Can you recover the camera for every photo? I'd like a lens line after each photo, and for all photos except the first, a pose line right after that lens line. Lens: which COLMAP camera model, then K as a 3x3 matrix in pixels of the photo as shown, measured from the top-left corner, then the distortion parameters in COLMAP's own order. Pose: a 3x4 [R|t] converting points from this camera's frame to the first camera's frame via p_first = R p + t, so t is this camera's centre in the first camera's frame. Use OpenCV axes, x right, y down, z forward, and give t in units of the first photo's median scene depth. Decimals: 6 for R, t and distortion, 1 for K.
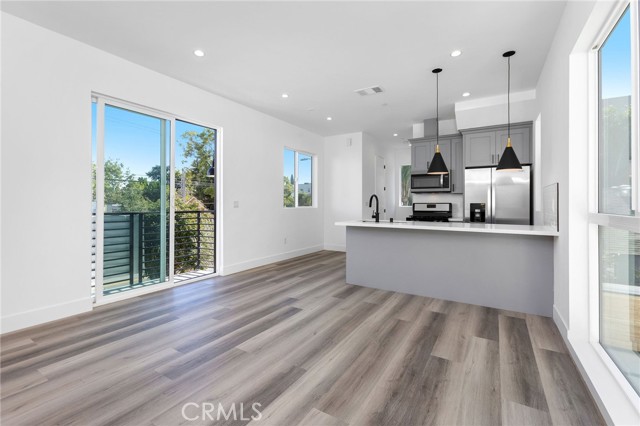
lens RADIAL K [[286.2, 0, 318.4], [0, 286.2, 203.2], [0, 0, 1]] dist [-0.000250, 0.000108]
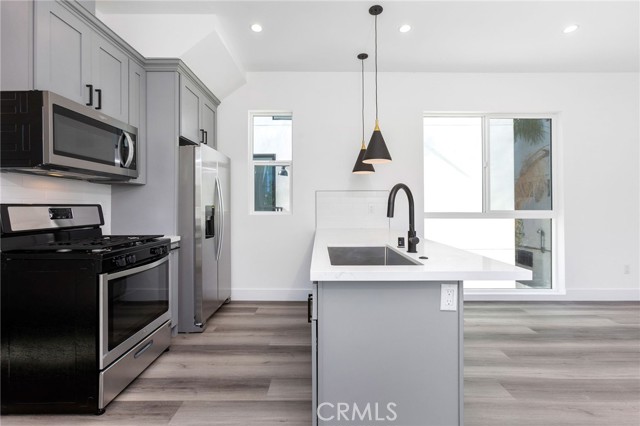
lens RADIAL K [[286.2, 0, 318.4], [0, 286.2, 203.2], [0, 0, 1]] dist [-0.000250, 0.000108]
pose [[-0.527521, 0.005370, 0.849525, -0.101730], [-0.000620, 0.999977, -0.006706, -0.002758], [-0.849542, -0.004064, -0.527506, 1.784363]]
